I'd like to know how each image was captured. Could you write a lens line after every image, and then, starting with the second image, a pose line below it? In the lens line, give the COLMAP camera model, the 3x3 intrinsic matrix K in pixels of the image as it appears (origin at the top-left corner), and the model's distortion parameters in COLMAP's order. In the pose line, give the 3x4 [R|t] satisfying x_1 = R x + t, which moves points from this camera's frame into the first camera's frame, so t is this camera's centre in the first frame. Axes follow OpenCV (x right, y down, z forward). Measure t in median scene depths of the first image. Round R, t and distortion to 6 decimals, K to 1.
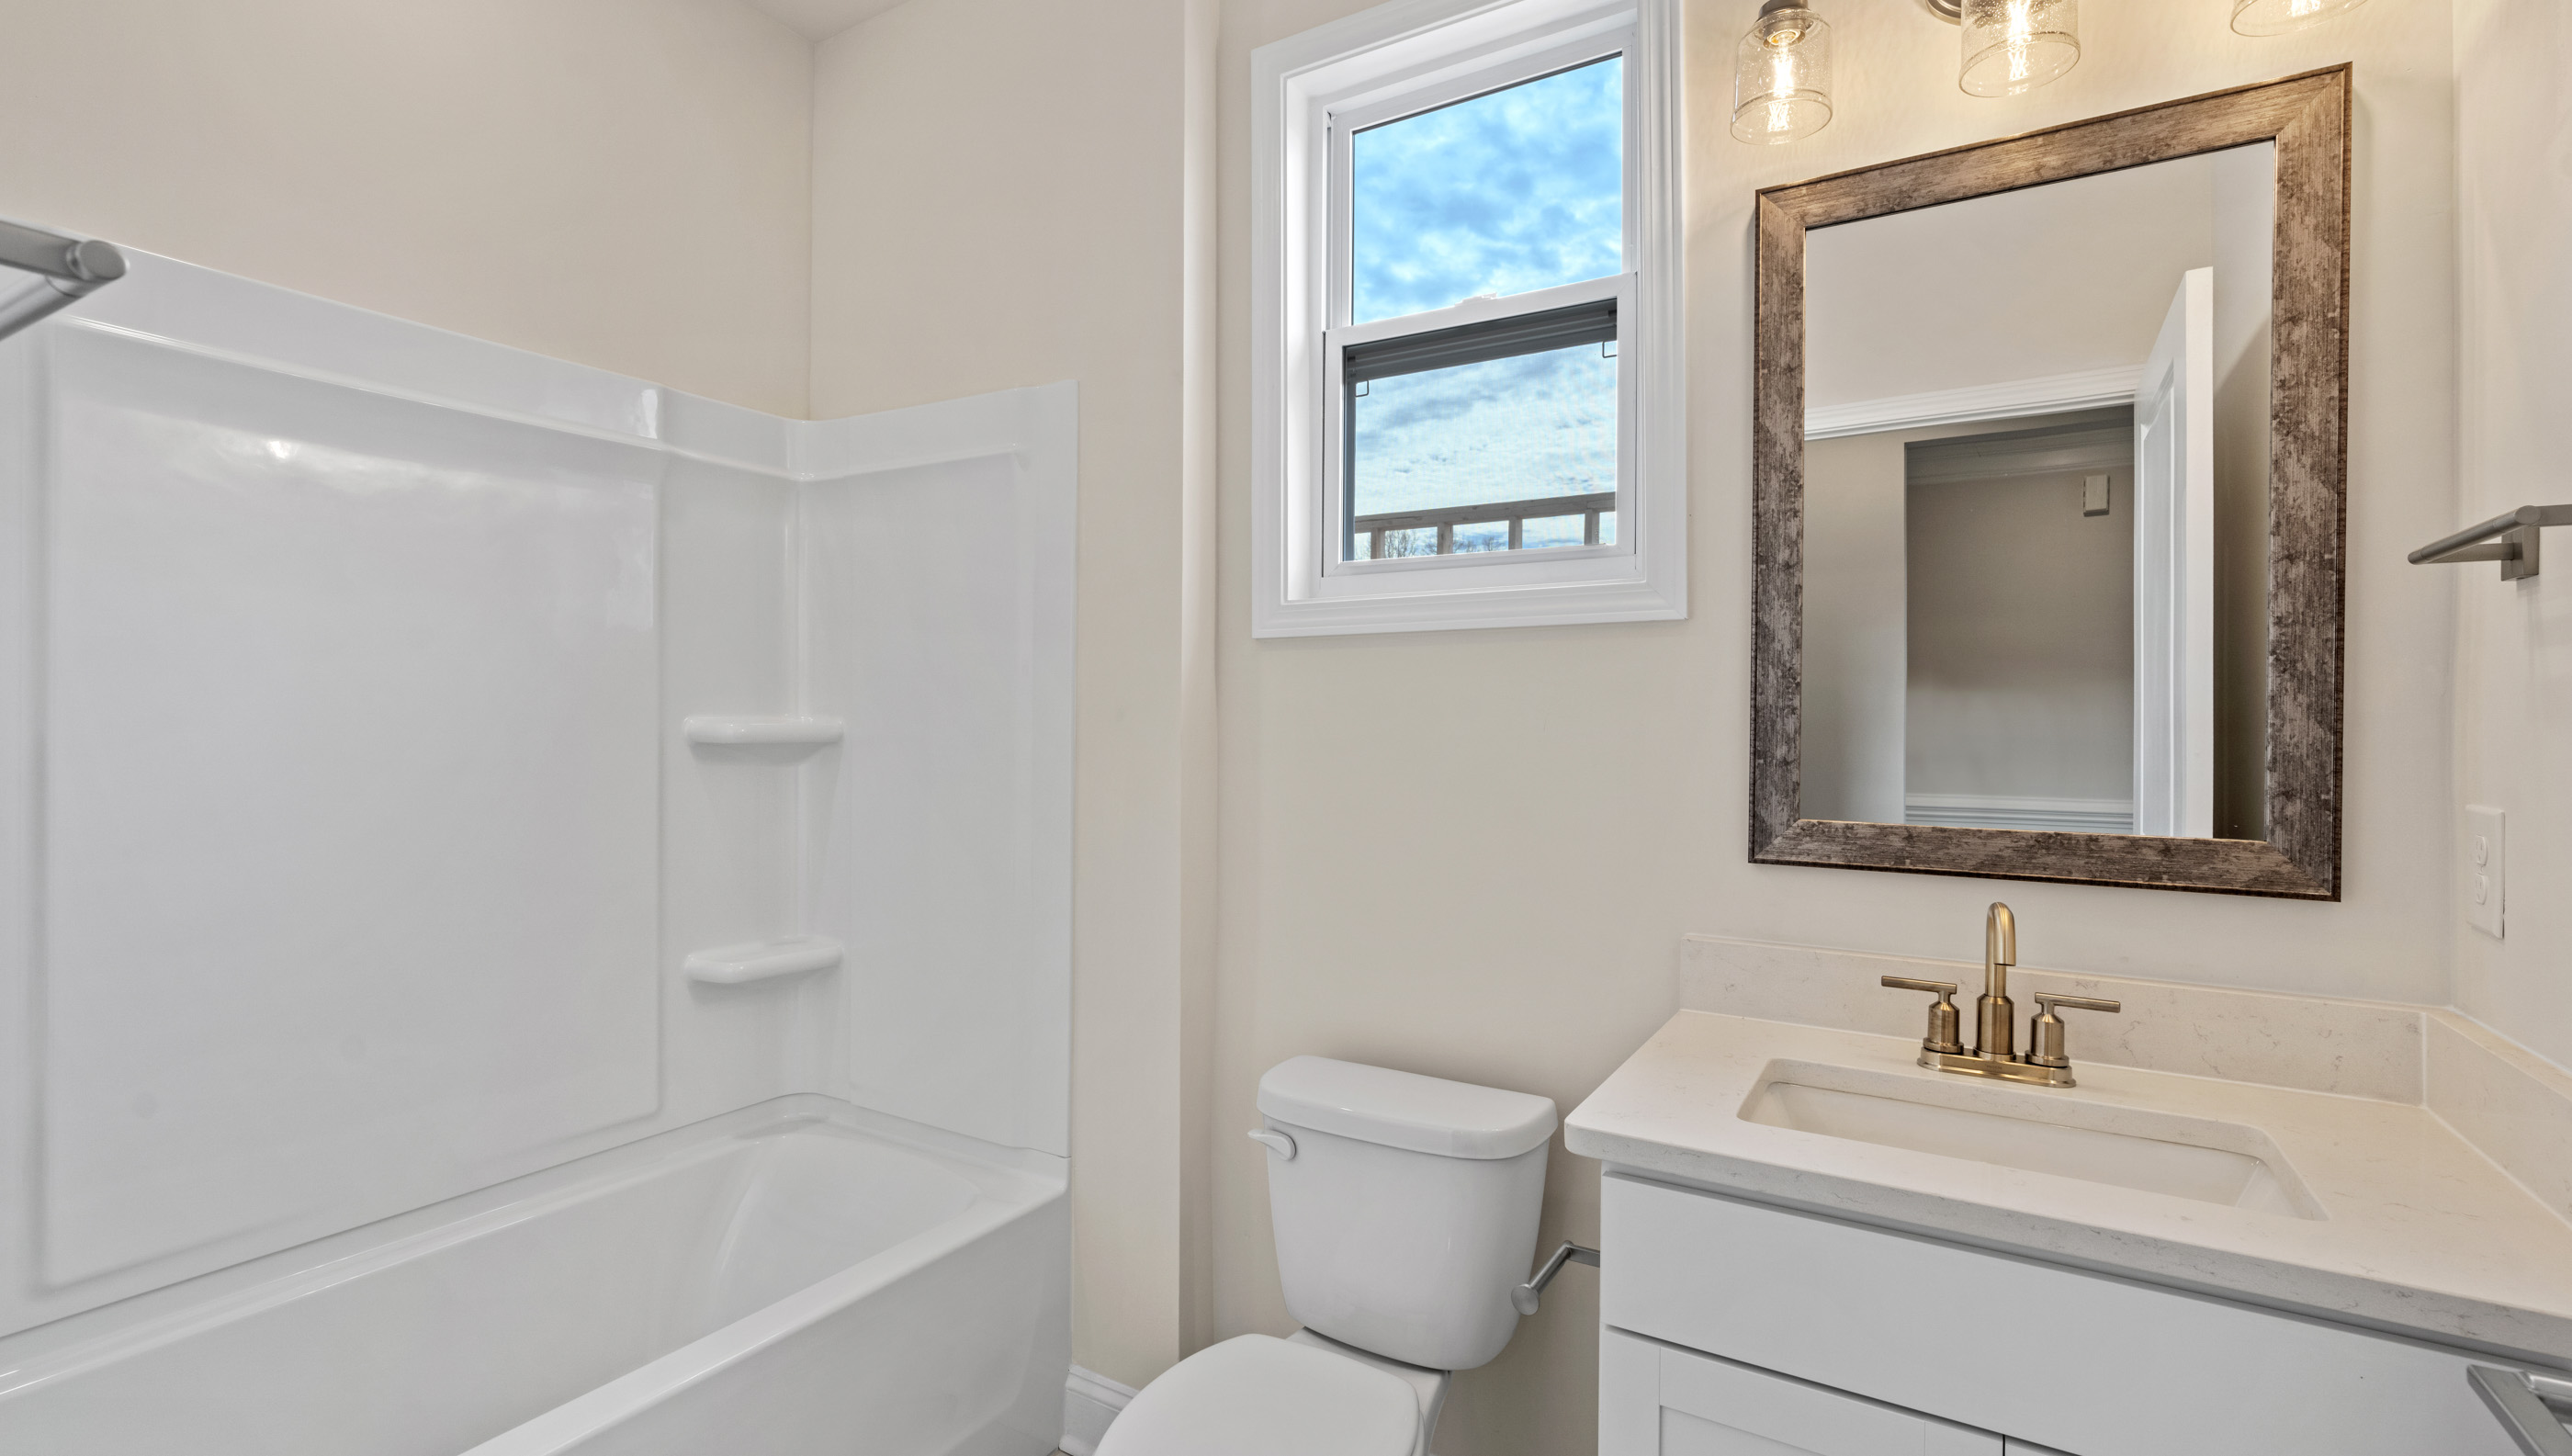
lens RADIAL K [[1174.2, 0, 1266.9], [0, 1174.2, 722.5], [0, 0, 1]] dist [-0.000842, 0.000515]
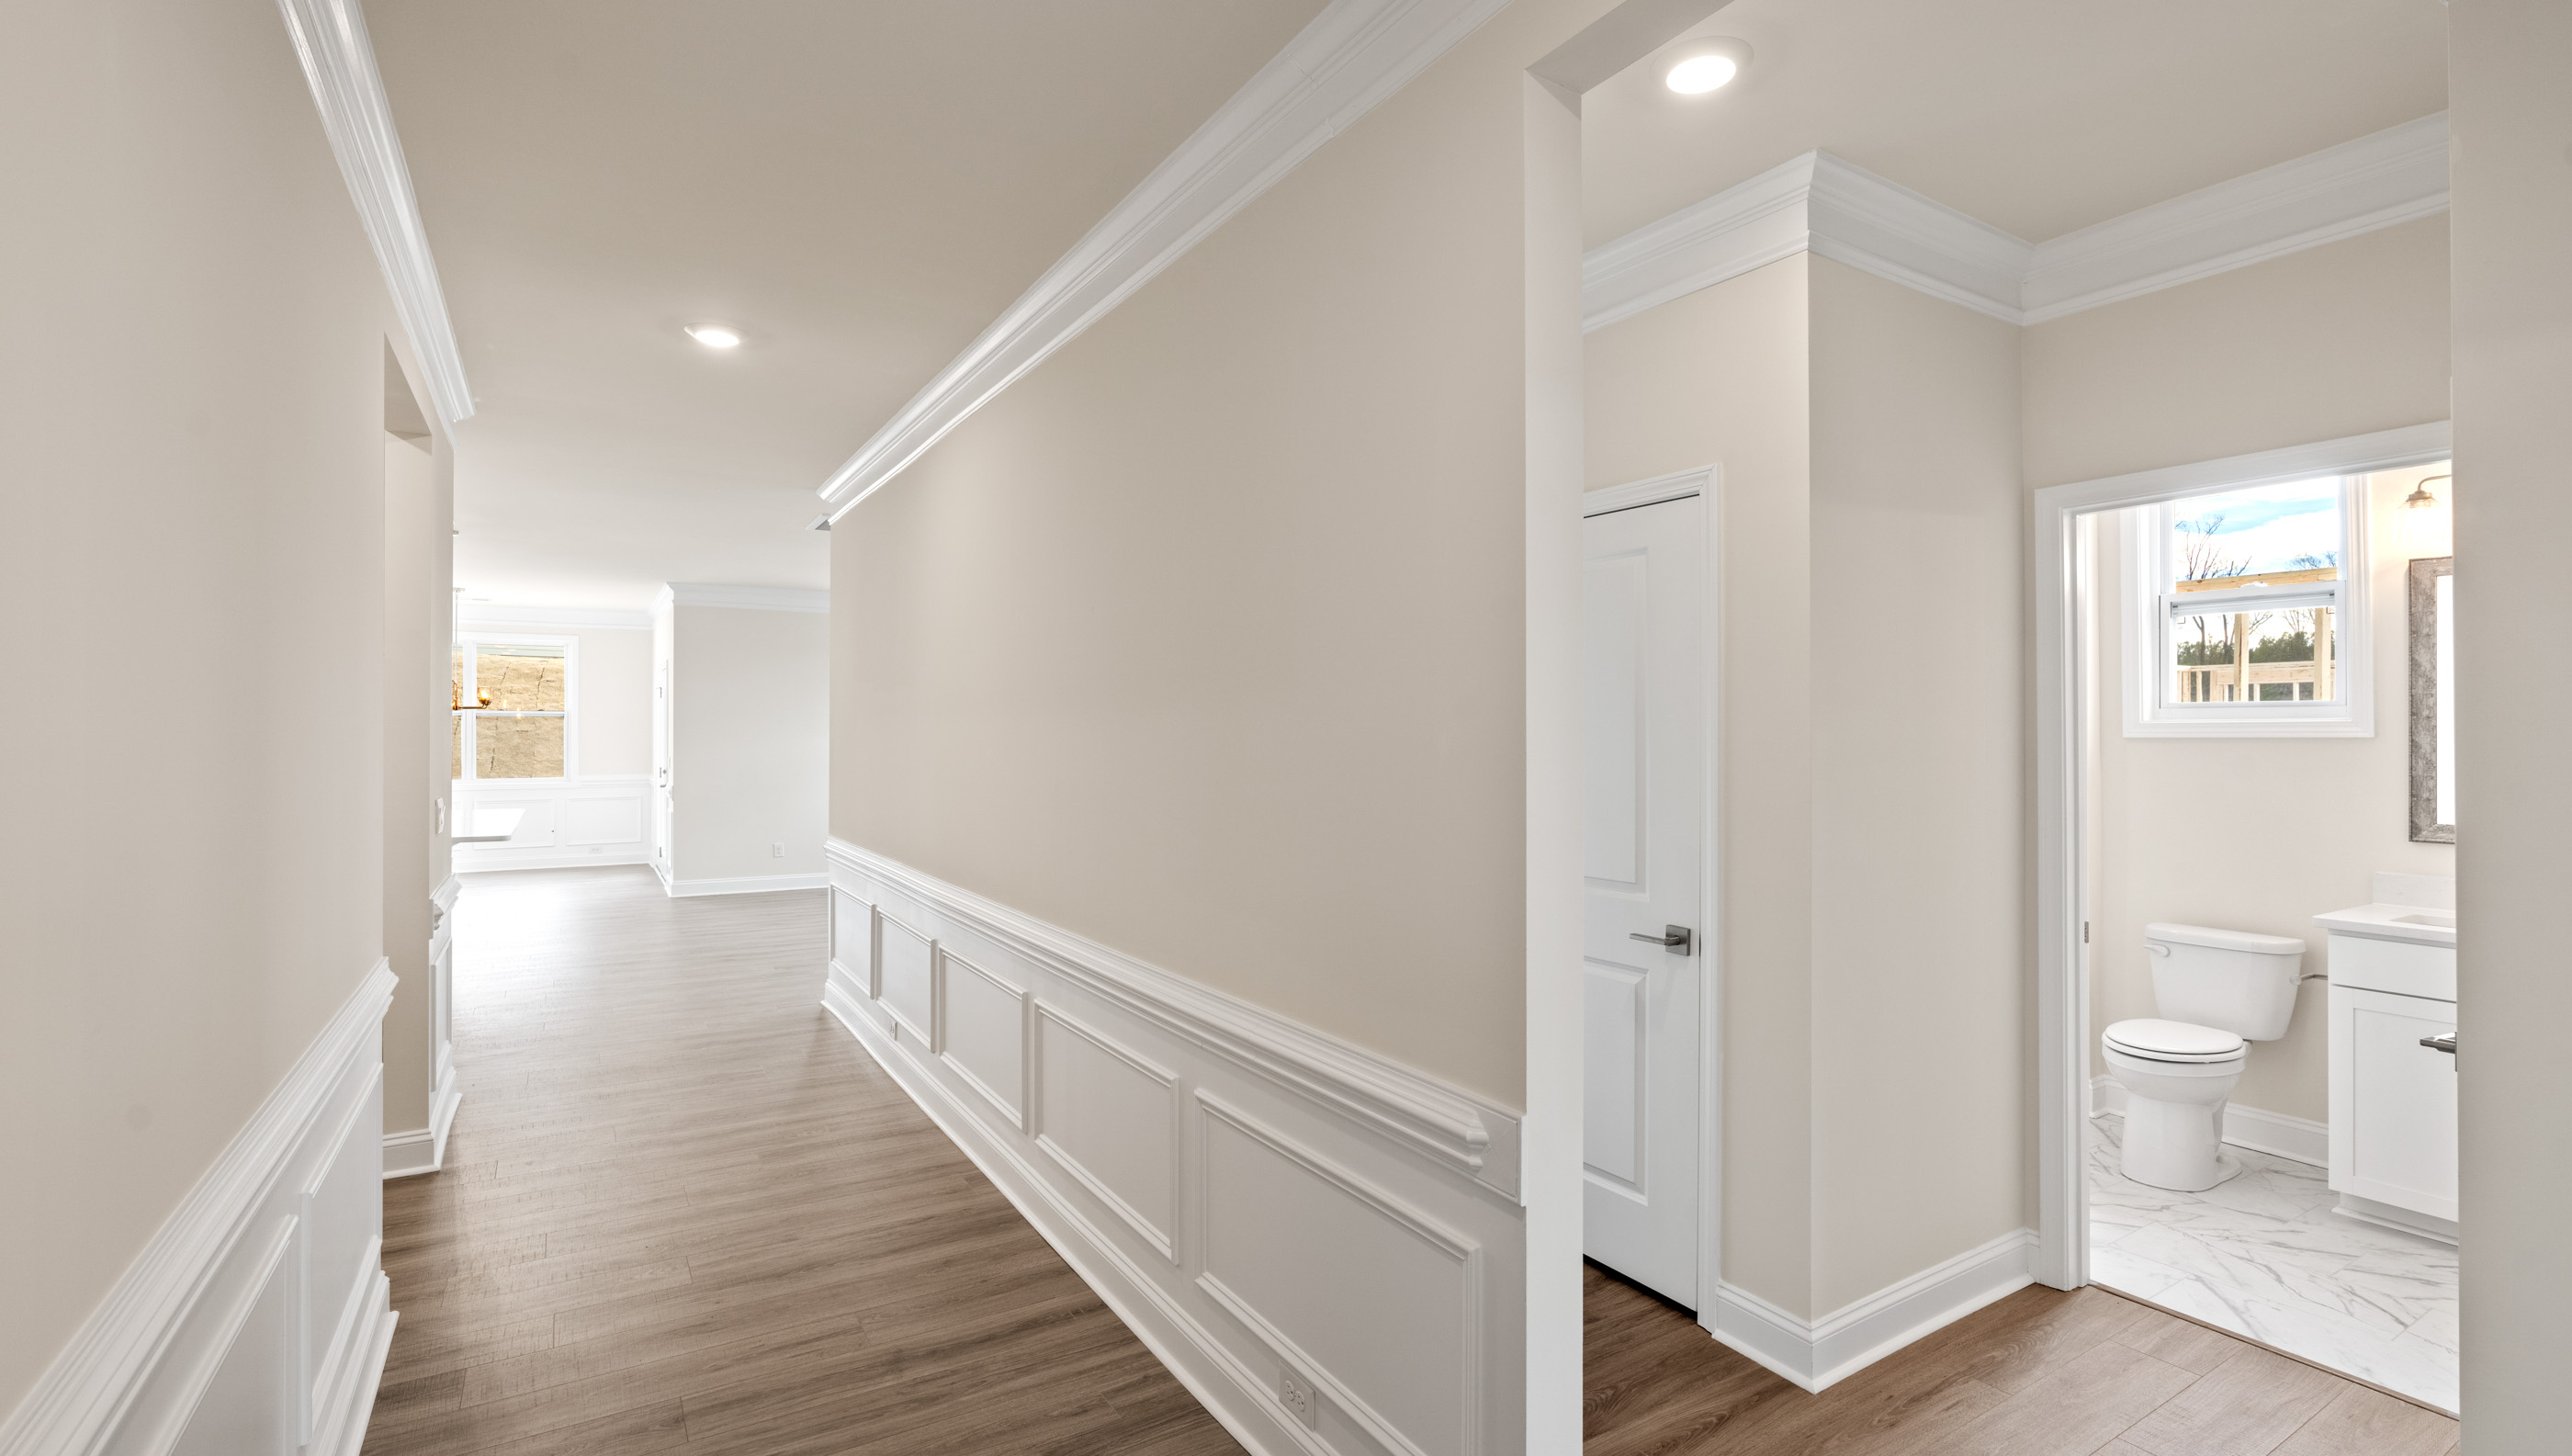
lens RADIAL K [[1174.2, 0, 1266.9], [0, 1174.2, 722.5], [0, 0, 1]] dist [-0.000842, 0.000515]
pose [[0.890040, -0.005724, -0.455847, -0.562884], [-0.002580, 0.999842, -0.017593, -0.074024], [0.455875, 0.016835, 0.889884, -2.172976]]
